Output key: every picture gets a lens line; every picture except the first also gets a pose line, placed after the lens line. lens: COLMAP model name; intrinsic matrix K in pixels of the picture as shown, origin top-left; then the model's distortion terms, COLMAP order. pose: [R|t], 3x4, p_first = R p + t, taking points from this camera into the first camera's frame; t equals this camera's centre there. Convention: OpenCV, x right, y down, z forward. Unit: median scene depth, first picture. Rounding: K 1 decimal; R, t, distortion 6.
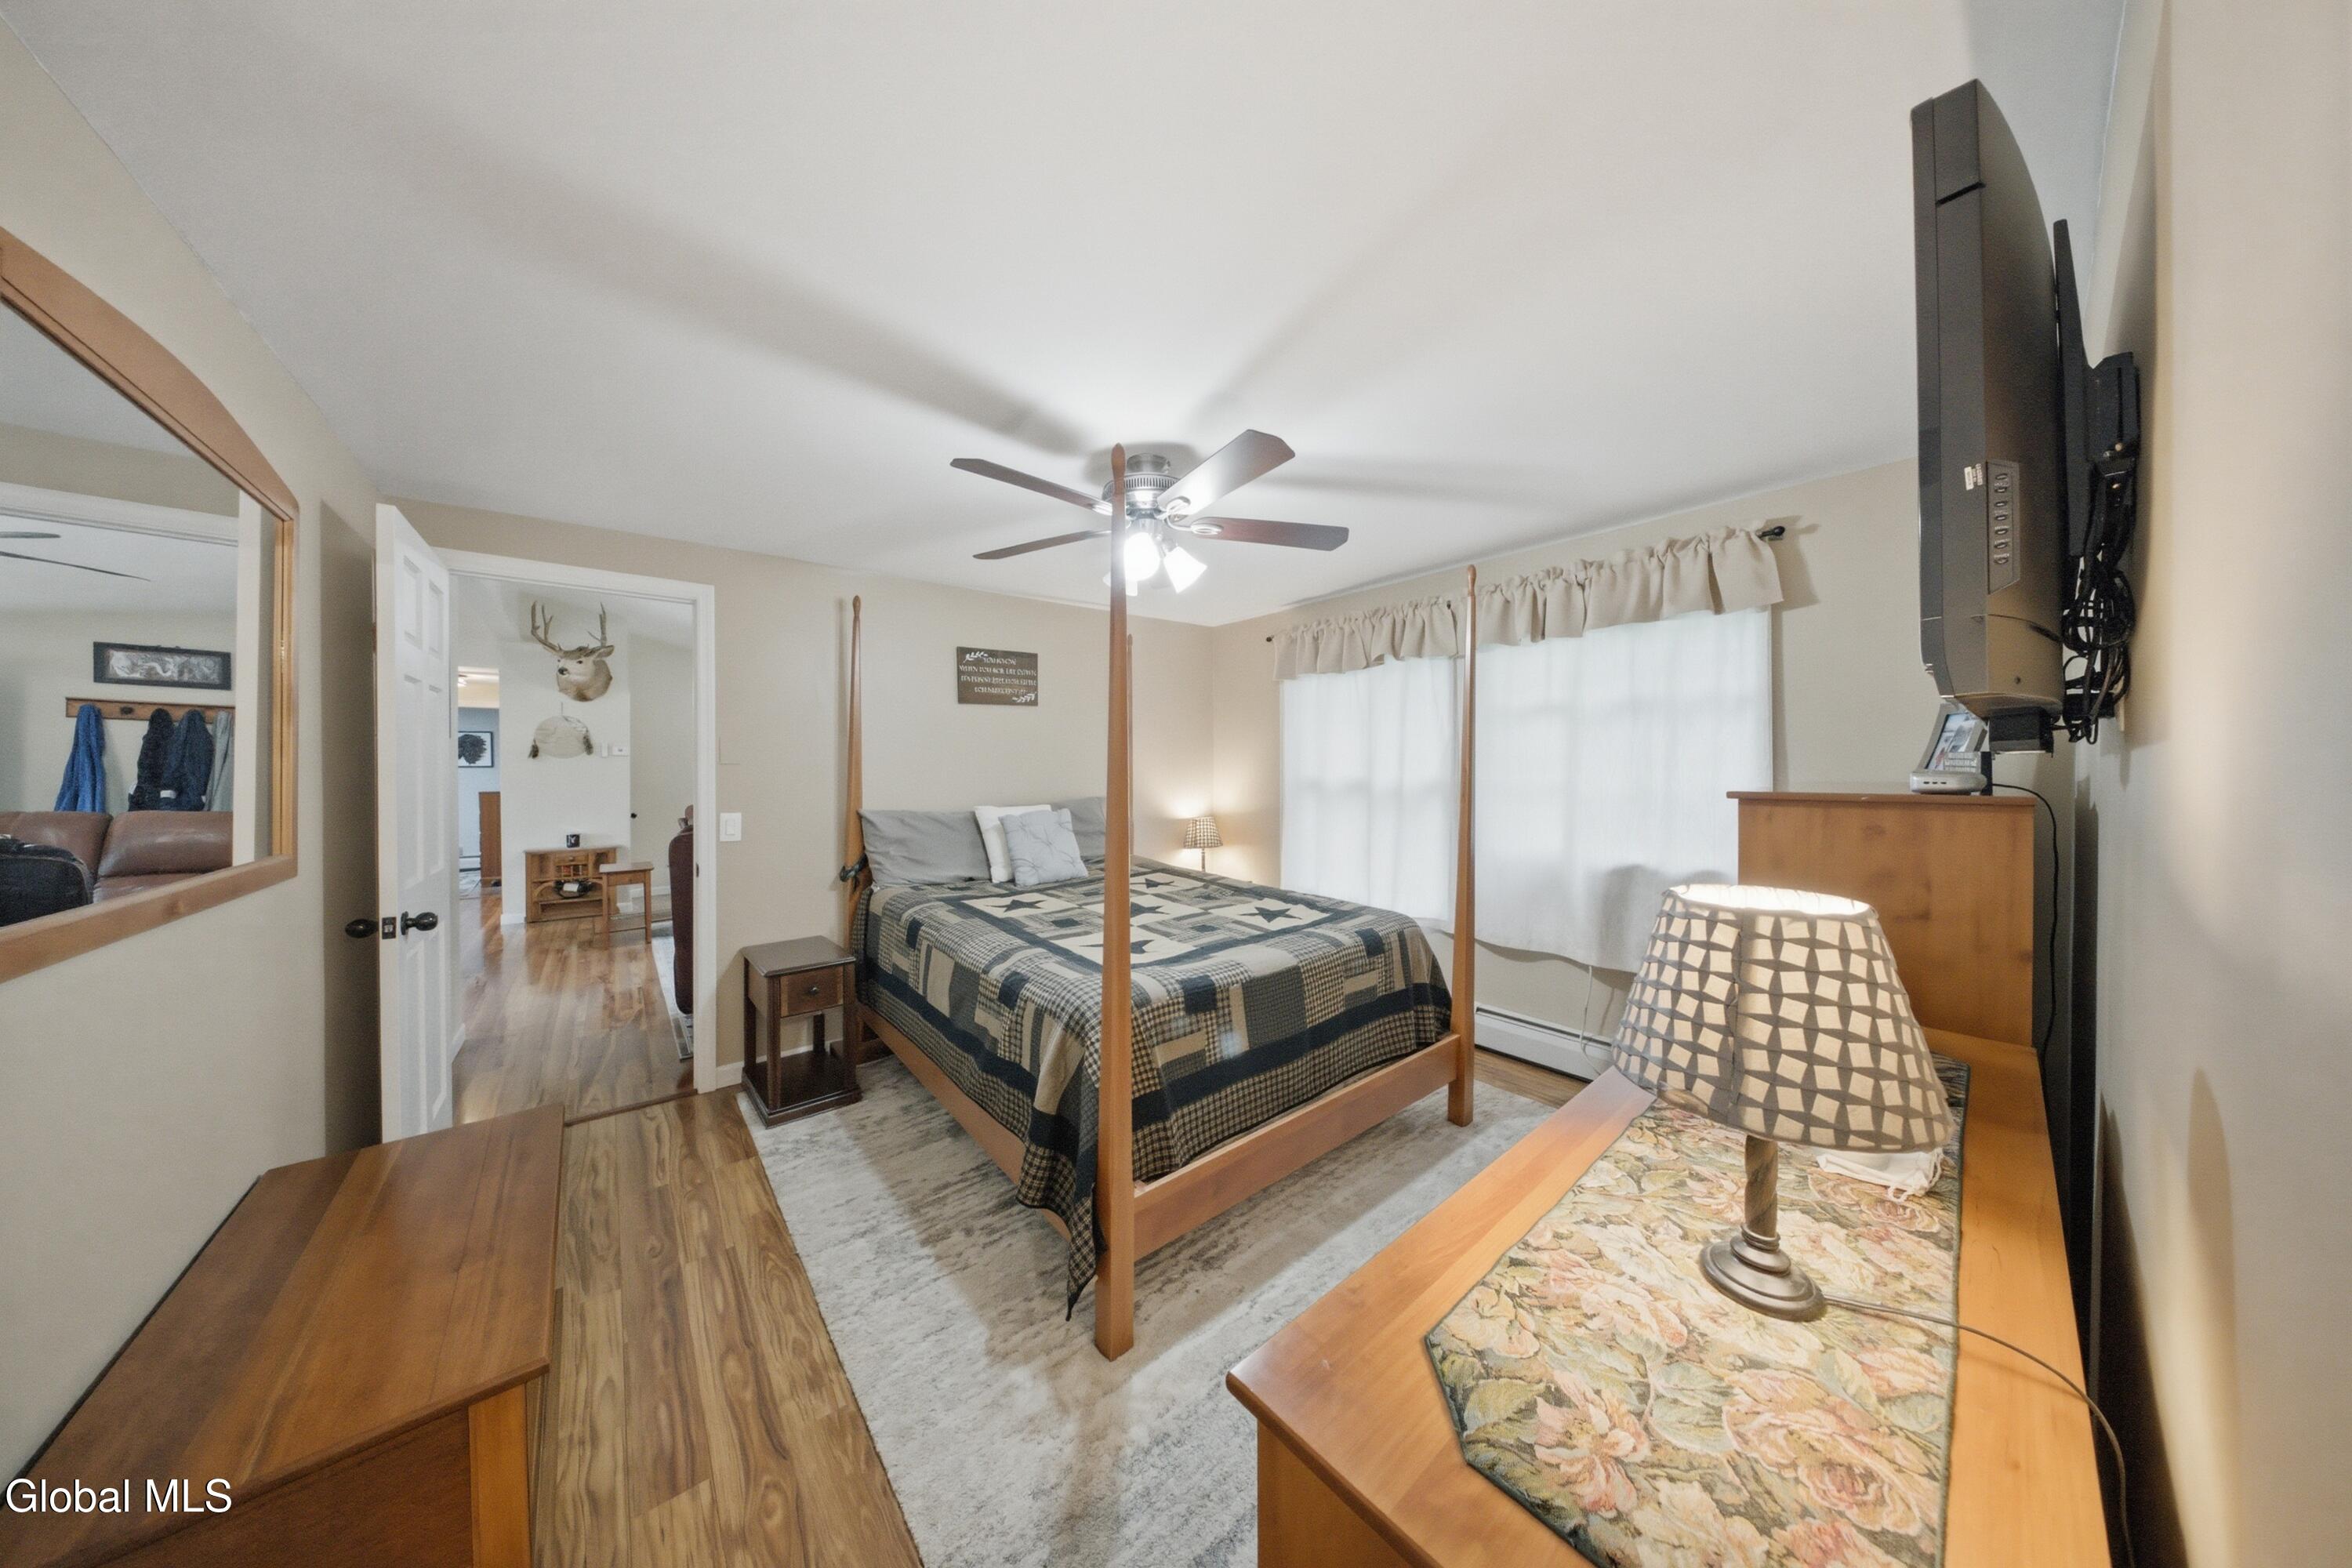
lens RADIAL K [[700.0, 0, 1183.7], [0, 700.0, 770.8], [0, 0, 1]] dist [0.002688, -0.002421]
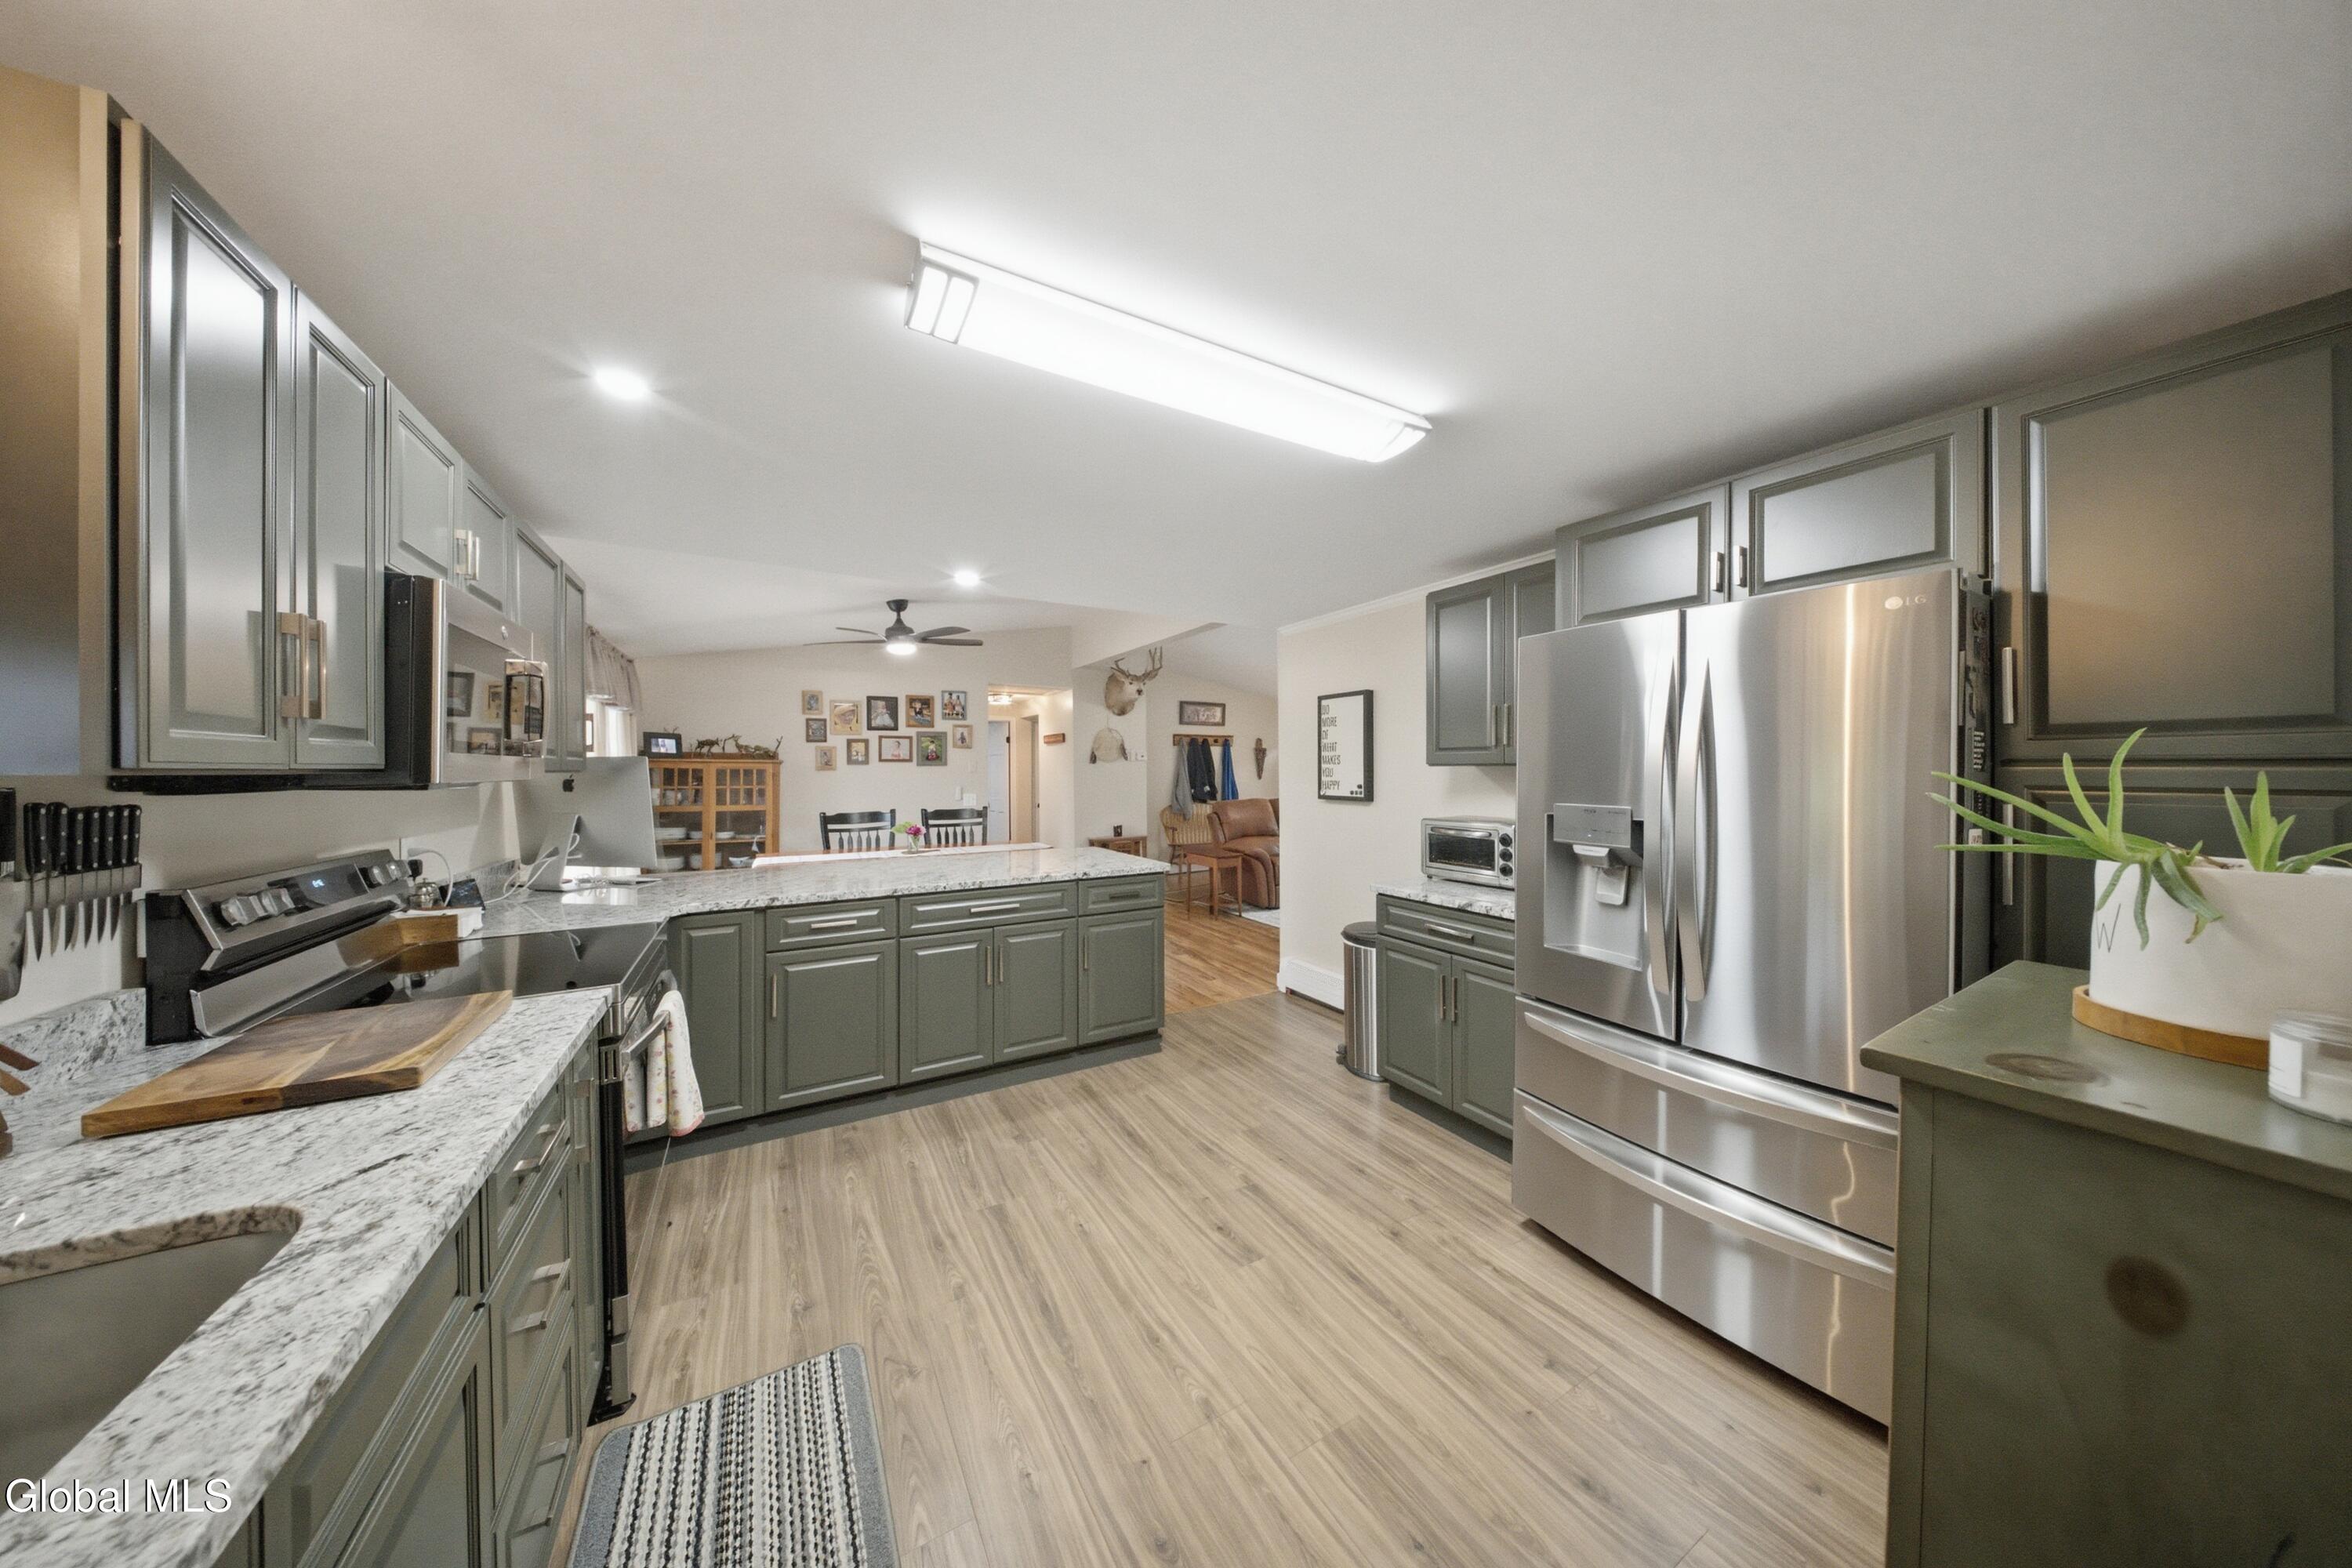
lens RADIAL K [[700.0, 0, 1172.0], [0, 700.0, 766.7], [0, 0, 1]] dist [0.002688, -0.002421]
pose [[0.985765, -0.001110, -0.168123, -0.587896], [0.000105, 0.999982, -0.005986, -0.004430], [0.168127, 0.005884, 0.985748, -0.182369]]
